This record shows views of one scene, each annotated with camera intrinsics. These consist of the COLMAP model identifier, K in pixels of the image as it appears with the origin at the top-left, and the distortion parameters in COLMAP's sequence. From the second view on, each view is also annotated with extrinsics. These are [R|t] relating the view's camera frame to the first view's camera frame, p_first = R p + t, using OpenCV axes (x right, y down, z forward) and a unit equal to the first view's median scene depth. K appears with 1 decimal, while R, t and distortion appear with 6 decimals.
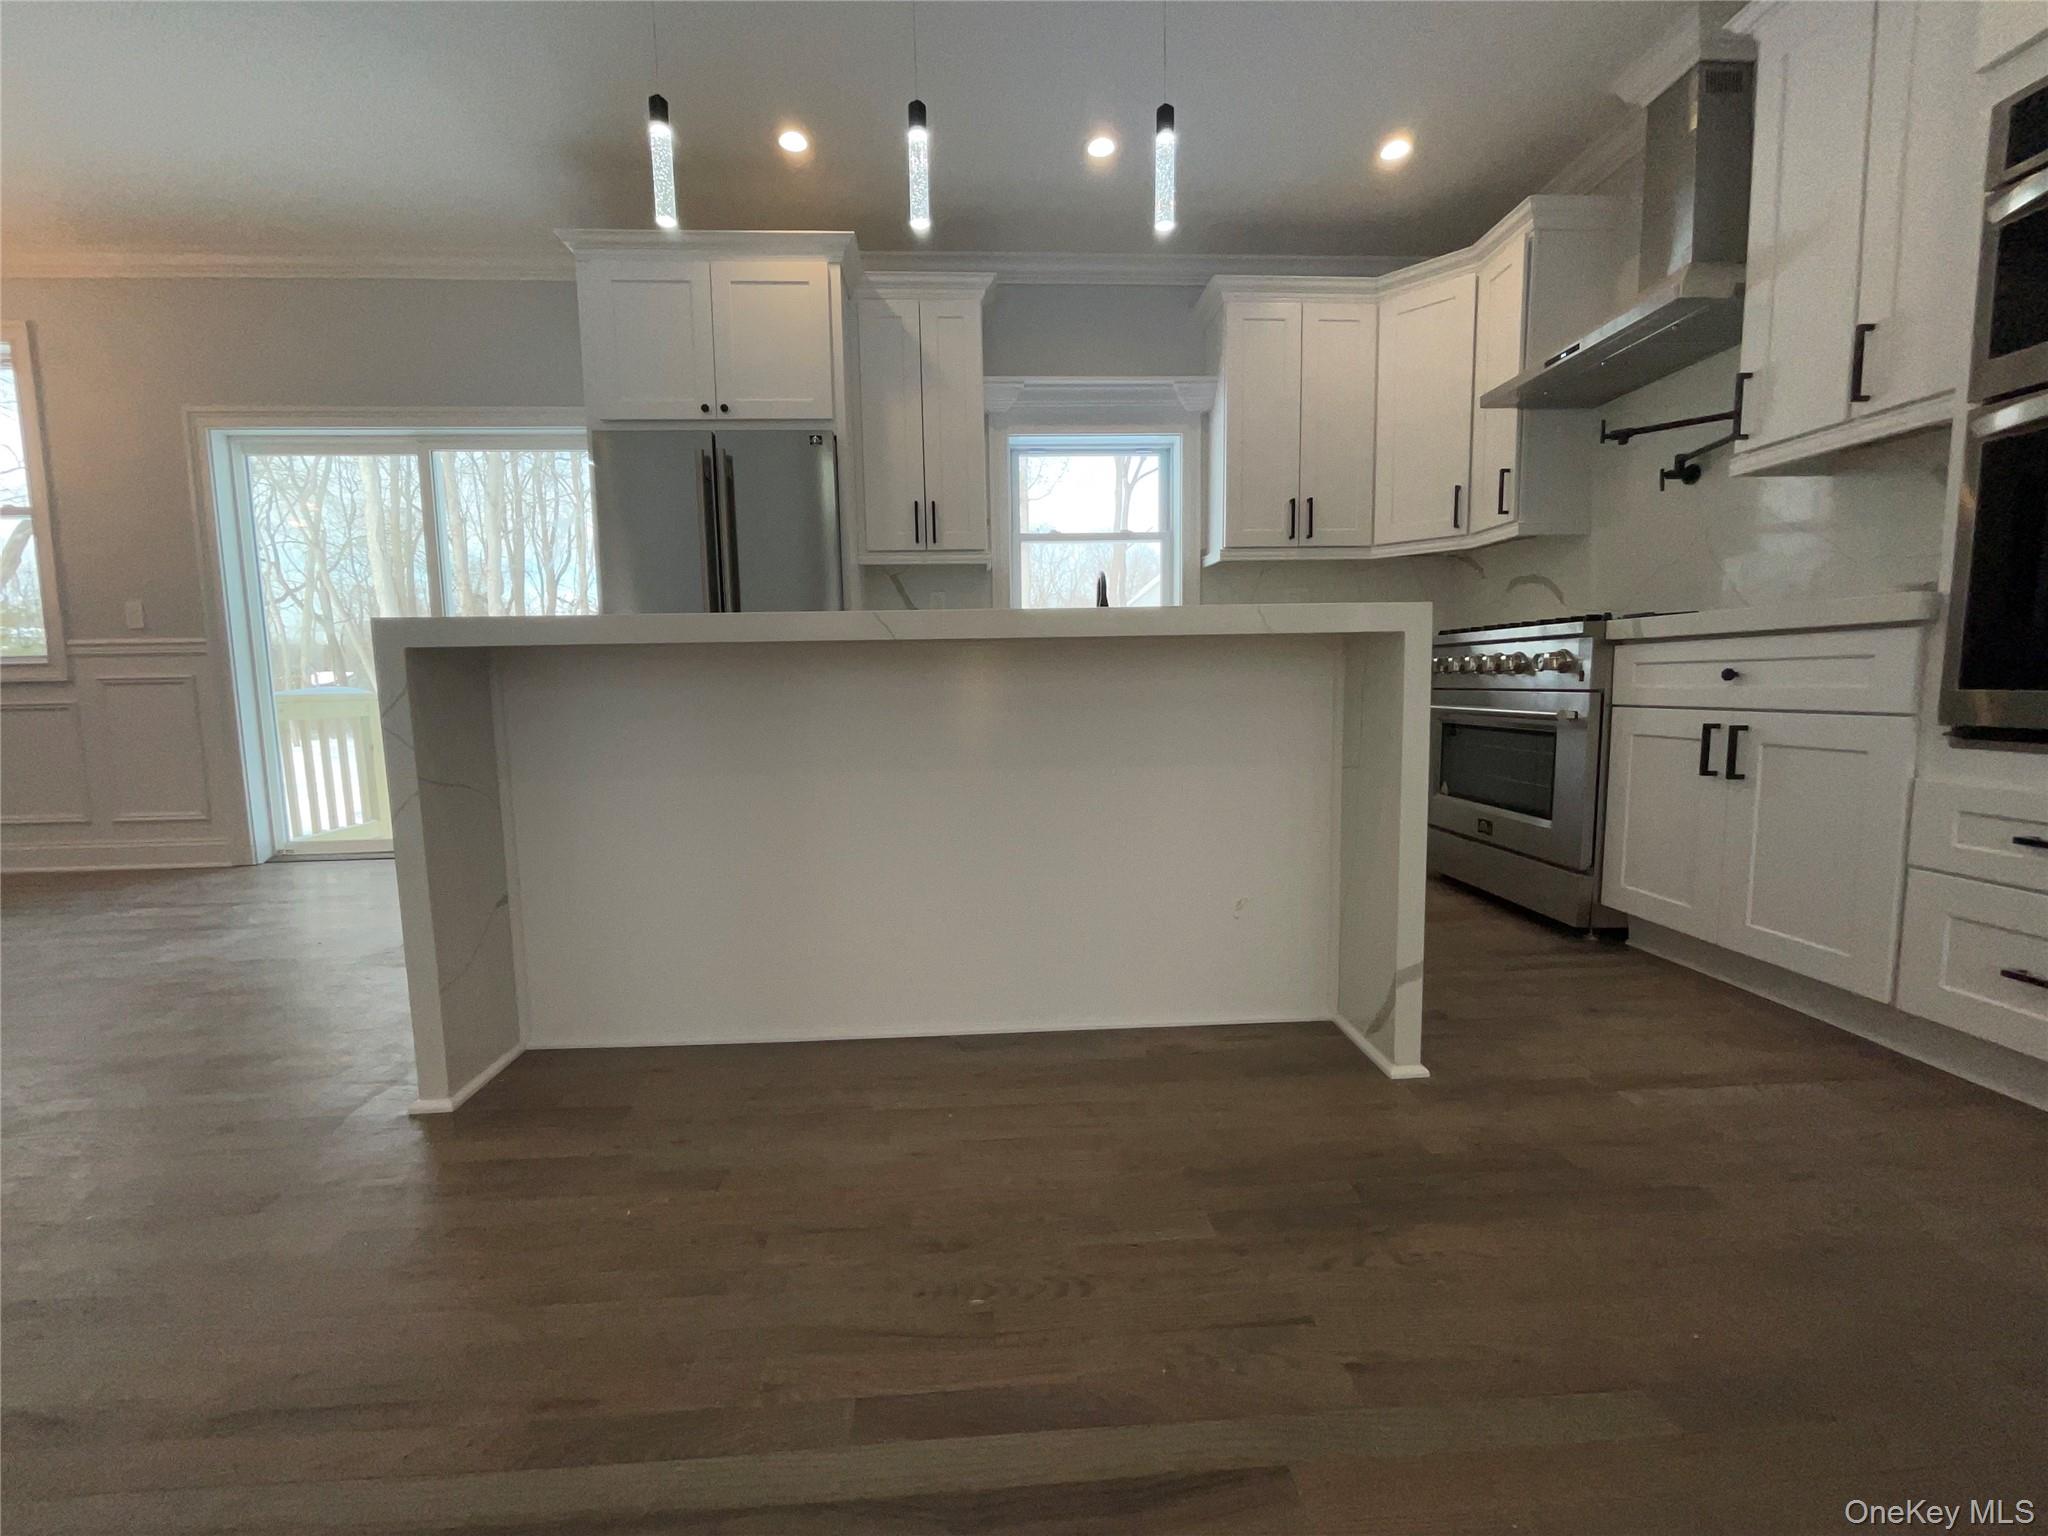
lens RADIAL K [[830.0, 0, 1020.5], [0, 830.0, 767.4], [0, 0, 1]] dist [-0.000836, 0.000454]
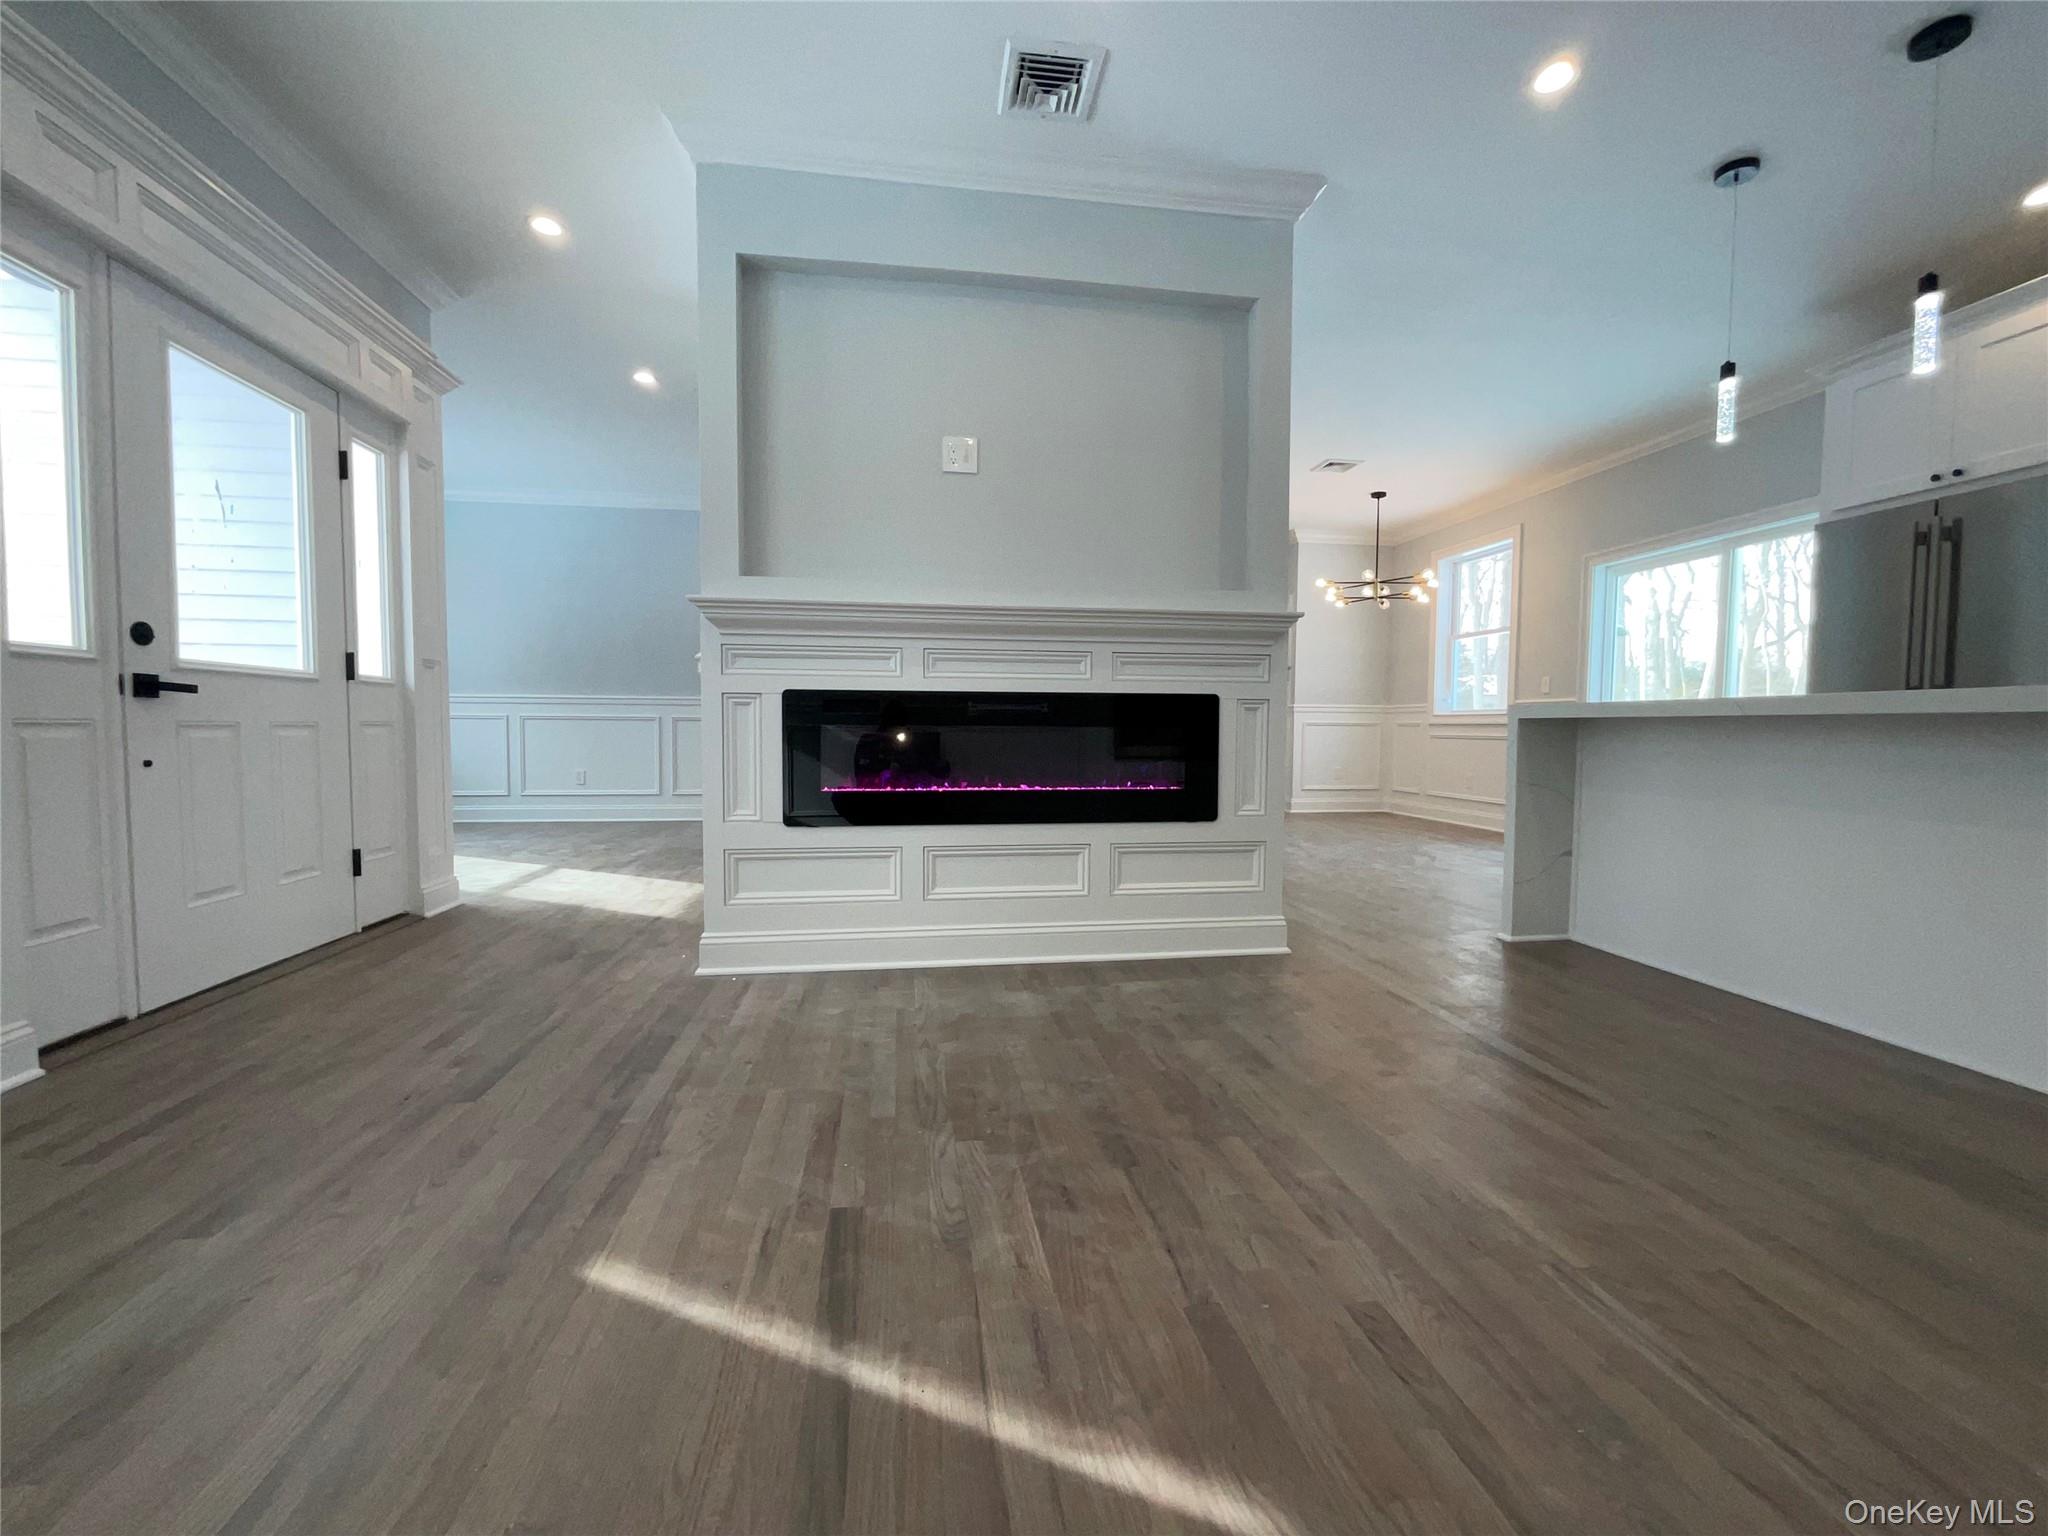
lens RADIAL K [[830.0, 0, 1020.5], [0, 830.0, 767.4], [0, 0, 1]] dist [-0.000836, 0.000454]
pose [[0.089015, 0.068649, -0.993662, 0.535048], [-0.110901, 0.992102, 0.058607, -0.000244], [0.989837, 0.104981, 0.095926, -0.194618]]
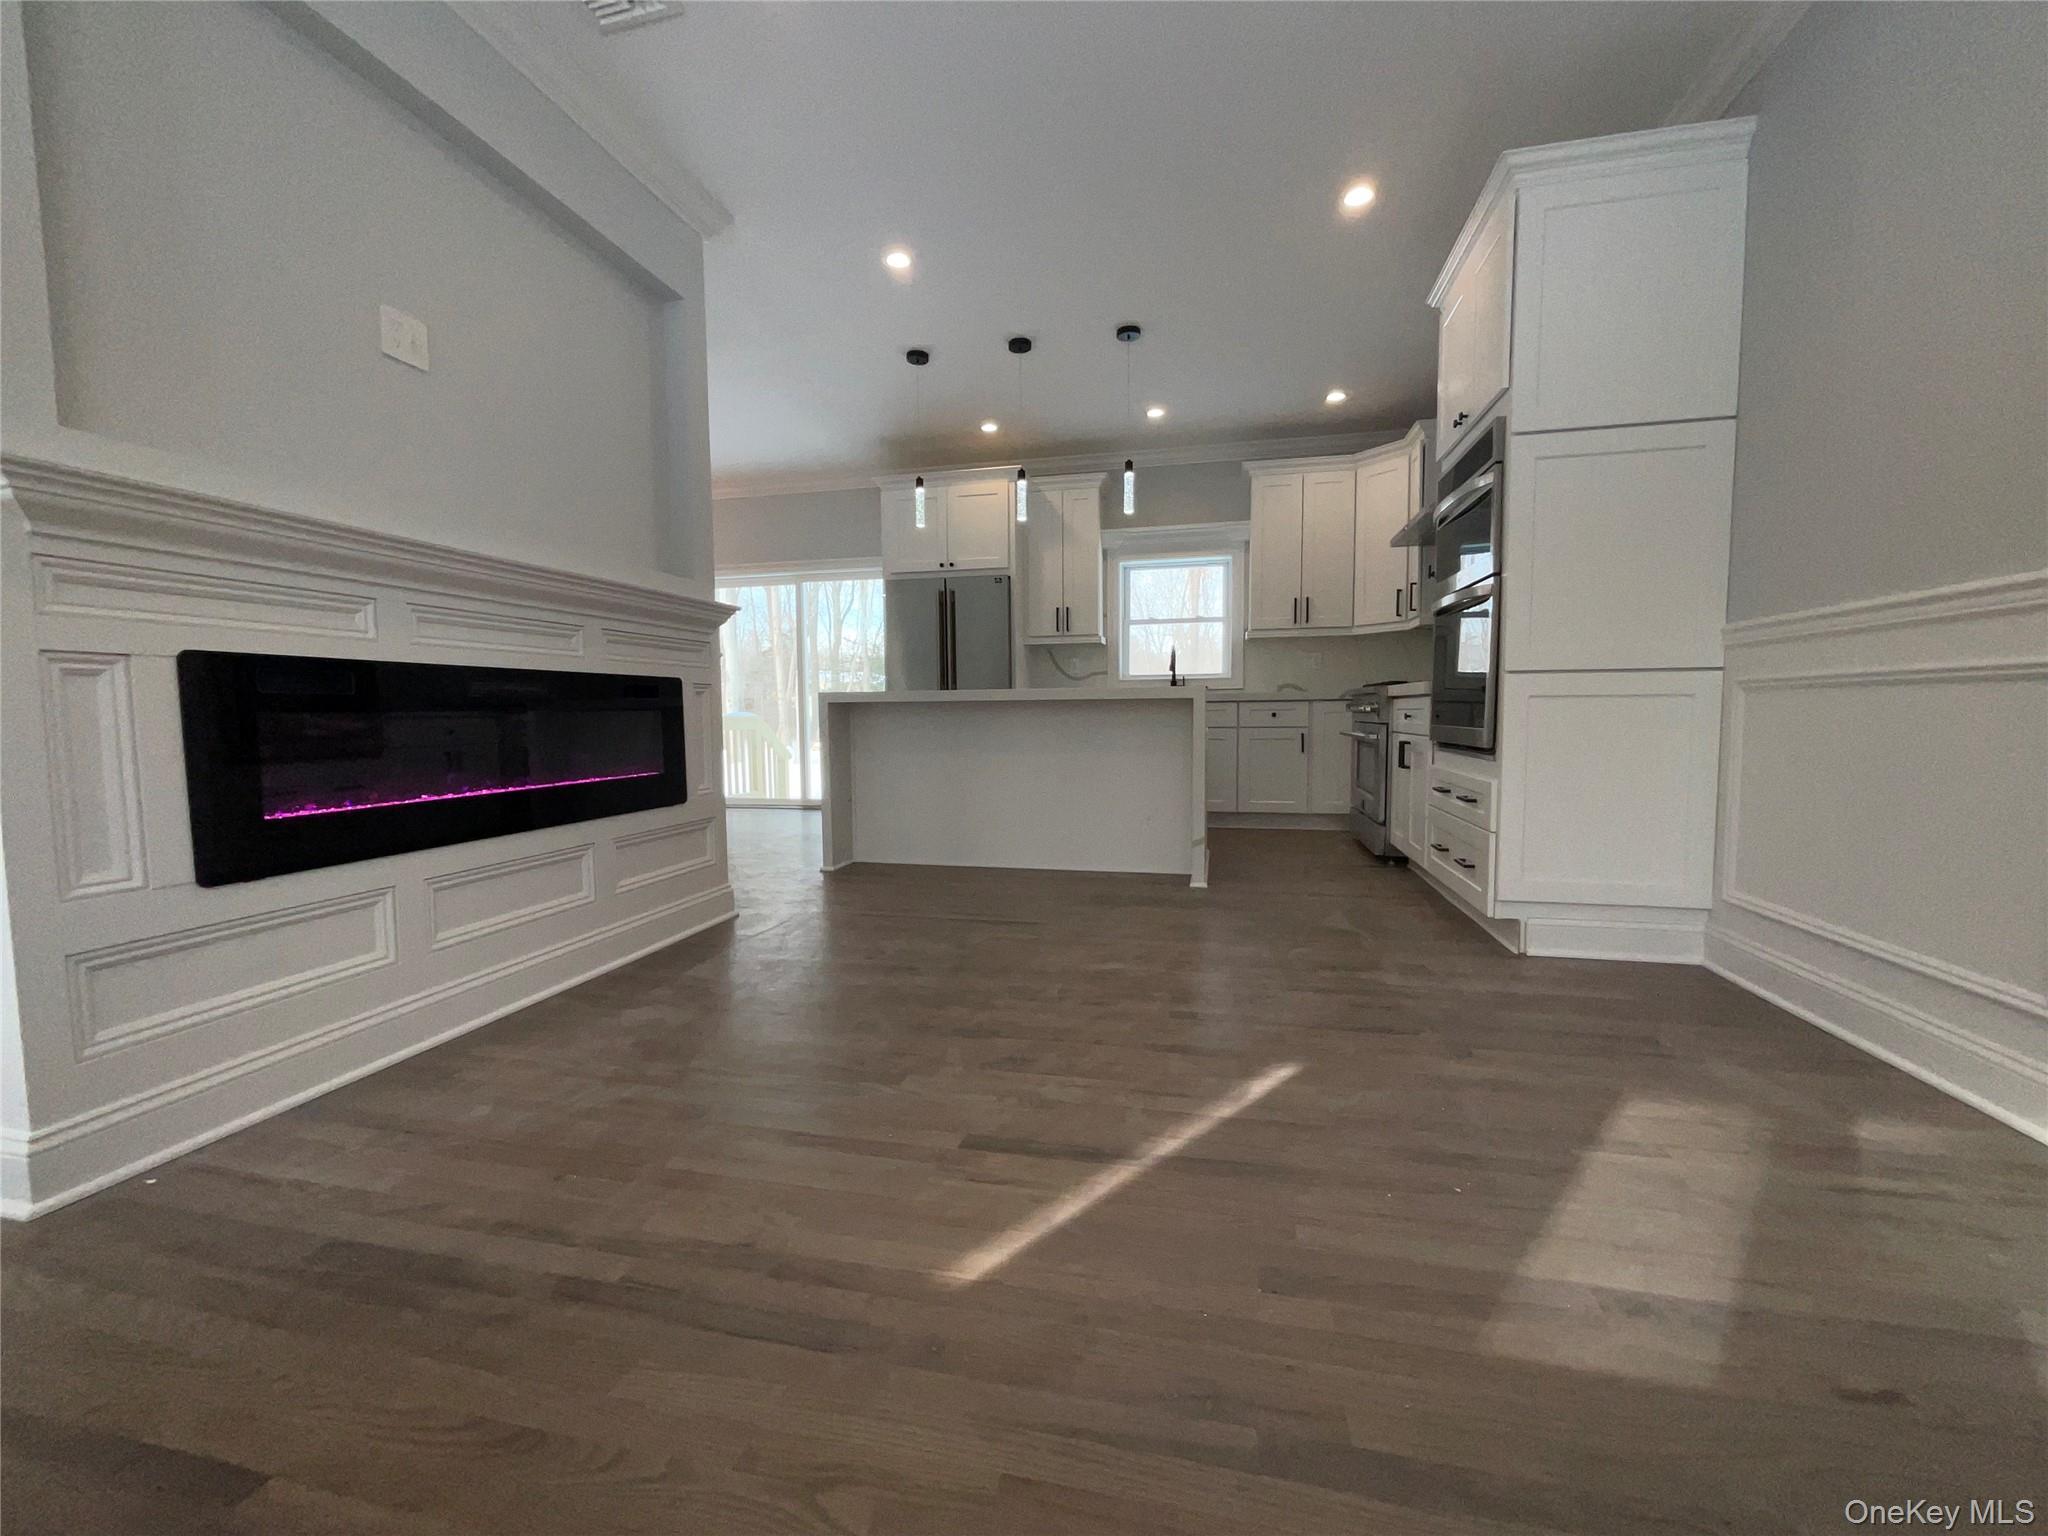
lens RADIAL K [[830.0, 0, 1020.5], [0, 830.0, 767.4], [0, 0, 1]] dist [-0.000836, 0.000454]
pose [[0.958581, 0.028760, -0.283365, 0.294411], [-0.037944, 0.998916, -0.026973, 0.054838], [0.282282, 0.036607, 0.958633, -0.640506]]
